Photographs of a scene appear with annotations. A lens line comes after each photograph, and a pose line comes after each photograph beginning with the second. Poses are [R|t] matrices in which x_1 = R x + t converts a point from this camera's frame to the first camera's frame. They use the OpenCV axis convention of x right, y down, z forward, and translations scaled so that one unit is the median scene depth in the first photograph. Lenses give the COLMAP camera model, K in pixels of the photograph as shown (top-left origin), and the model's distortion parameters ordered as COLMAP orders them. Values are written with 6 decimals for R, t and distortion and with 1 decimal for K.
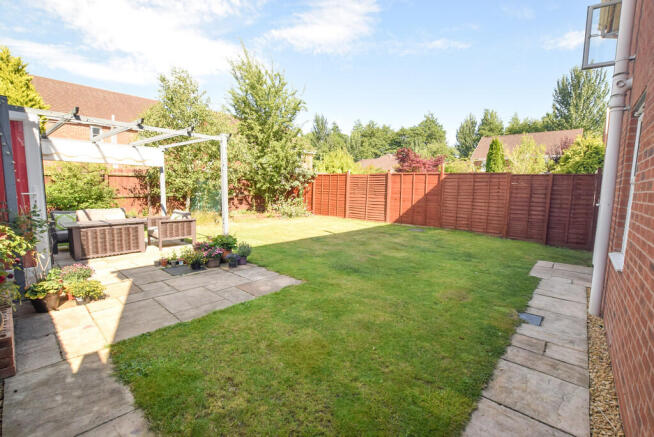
lens RADIAL K [[287.9, 0, 328.6], [0, 287.9, 221.0], [0, 0, 1]] dist [-0.028378, -0.000166]
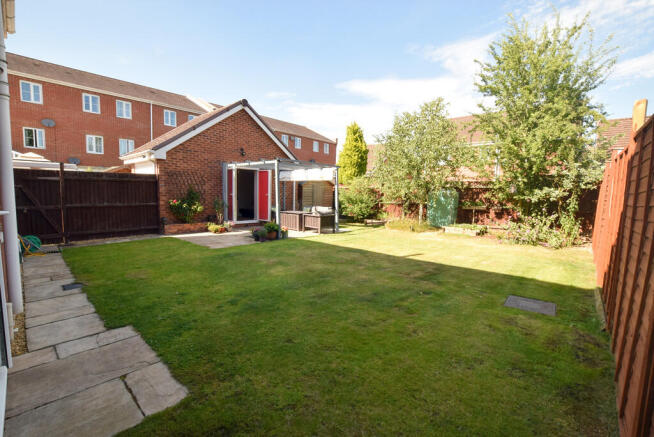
lens RADIAL K [[287.9, 0, 327.1], [0, 287.9, 220.3], [0, 0, 1]] dist [-0.028378, -0.000166]
pose [[-0.018565, 0.072305, -0.997210, 1.476602], [-0.135949, 0.987936, 0.074164, -0.145548], [0.990542, 0.136947, -0.008511, 1.610088]]
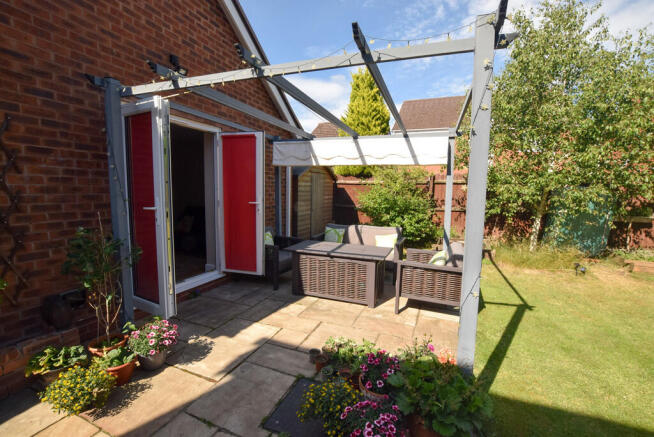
lens RADIAL K [[287.9, 0, 328.6], [0, 287.9, 223.7], [0, 0, 1]] dist [-0.028378, -0.000166]
pose [[0.318574, 0.097895, -0.942829, -0.170656], [-0.119196, 0.990895, 0.062610, -0.126602], [0.940374, 0.092436, 0.327342, 0.948040]]
